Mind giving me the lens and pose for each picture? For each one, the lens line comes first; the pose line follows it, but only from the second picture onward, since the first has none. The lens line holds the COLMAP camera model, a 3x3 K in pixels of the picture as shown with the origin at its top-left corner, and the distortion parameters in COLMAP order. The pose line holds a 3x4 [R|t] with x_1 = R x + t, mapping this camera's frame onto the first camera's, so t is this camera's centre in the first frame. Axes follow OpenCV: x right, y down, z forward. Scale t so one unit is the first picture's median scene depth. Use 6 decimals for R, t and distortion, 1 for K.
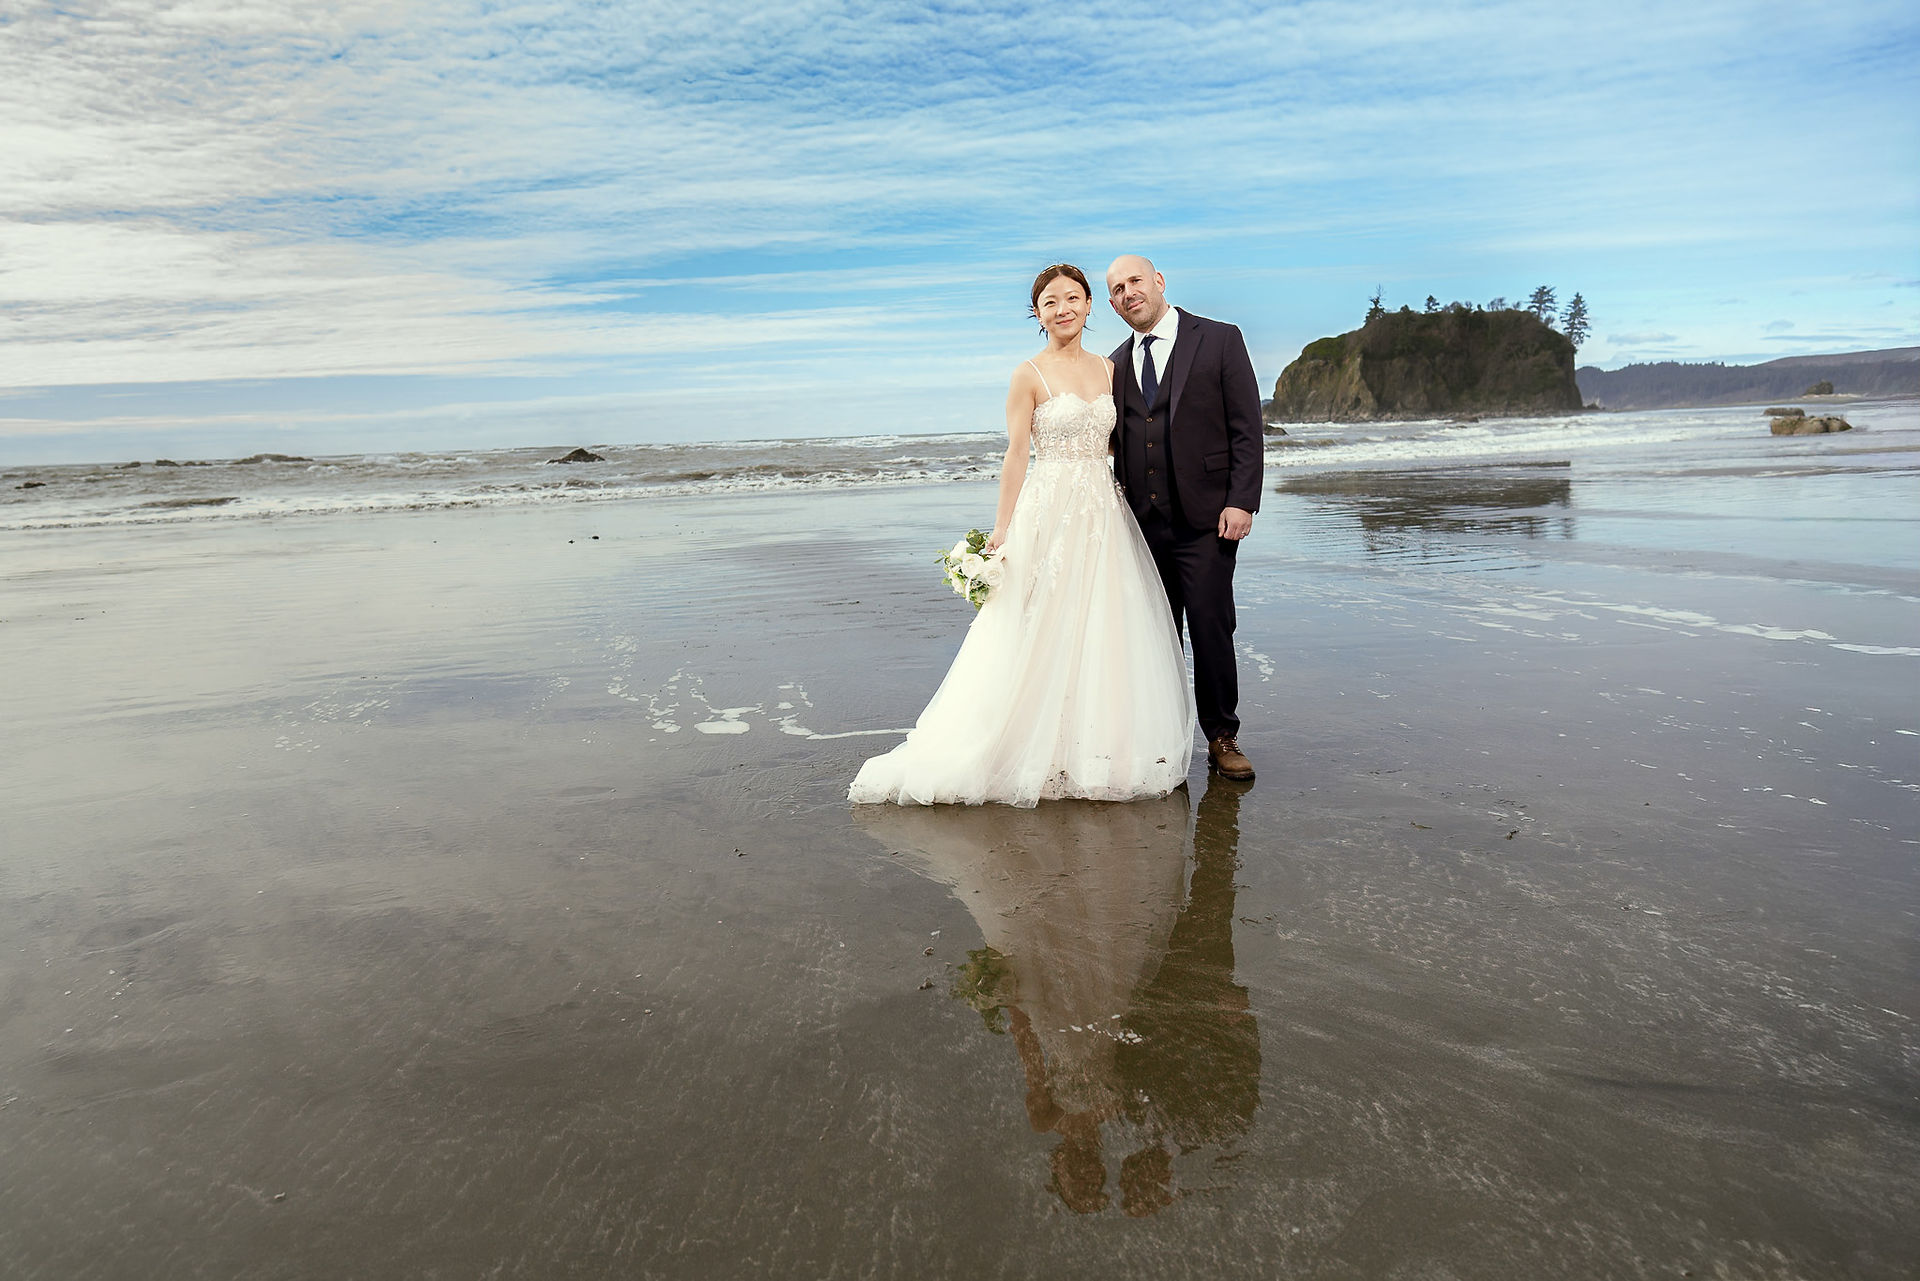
lens RADIAL K [[1298.4, 0, 953.6], [0, 1298.4, 639.8], [0, 0, 1]] dist [-0.043358, 0.061127]
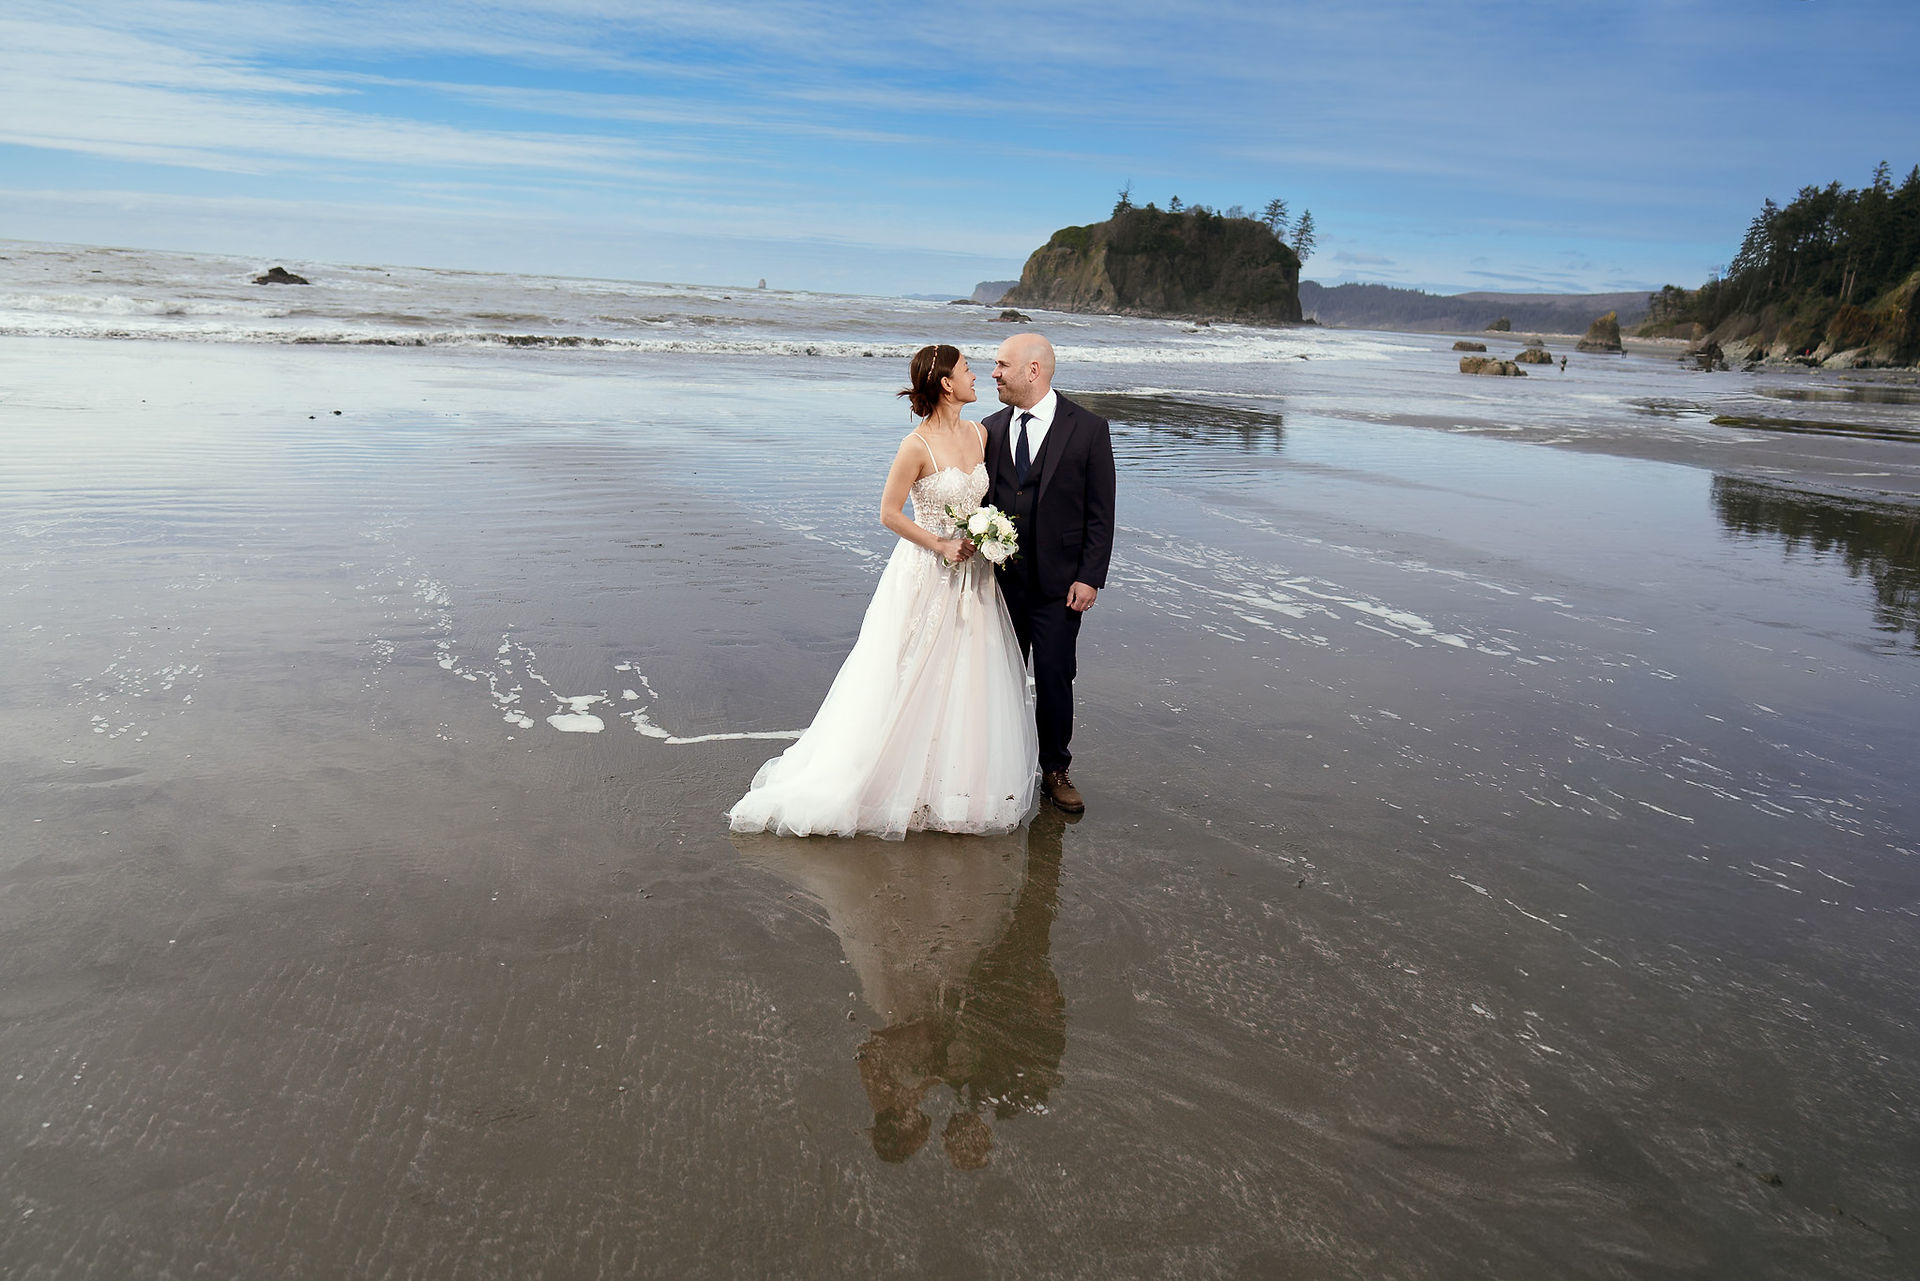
lens RADIAL K [[1298.3, 0, 965.8], [0, 1298.3, 639.9], [0, 0, 1]] dist [-0.044876, 0.062615]
pose [[0.974853, 0.042633, 0.218731, -0.081174], [-0.065041, 0.993226, 0.096289, -0.092924], [-0.213145, -0.108094, 0.971023, -0.051386]]
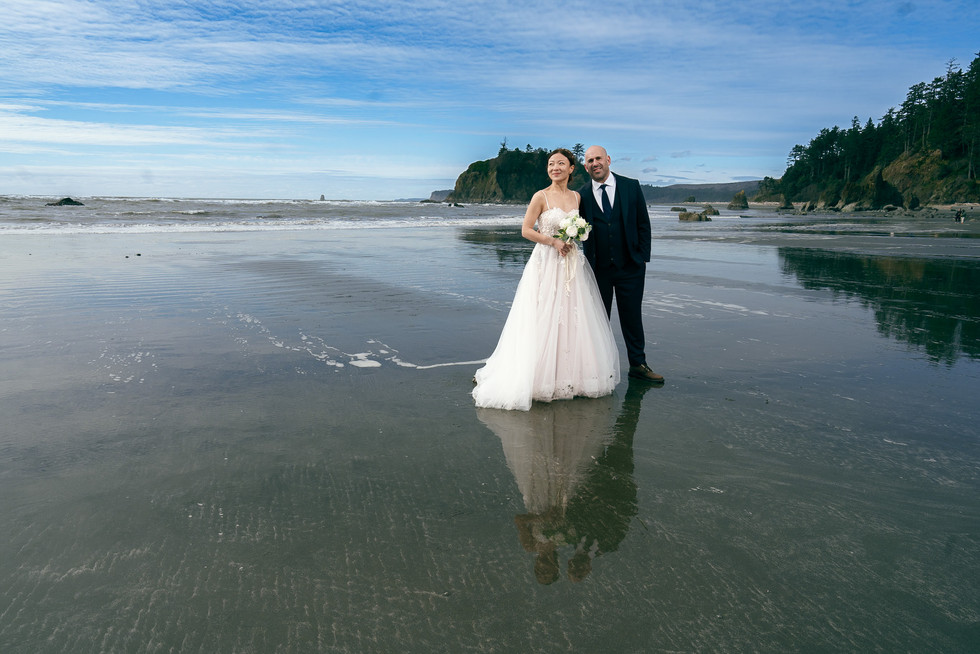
lens RADIAL K [[662.7, 0, 493.0], [0, 662.7, 326.7], [0, 0, 1]] dist [-0.044876, 0.062615]
pose [[0.952701, -0.005381, 0.303862, -0.234759], [-0.002495, 0.999671, 0.025528, -0.011825], [-0.303900, -0.025078, 0.952374, -0.016816]]
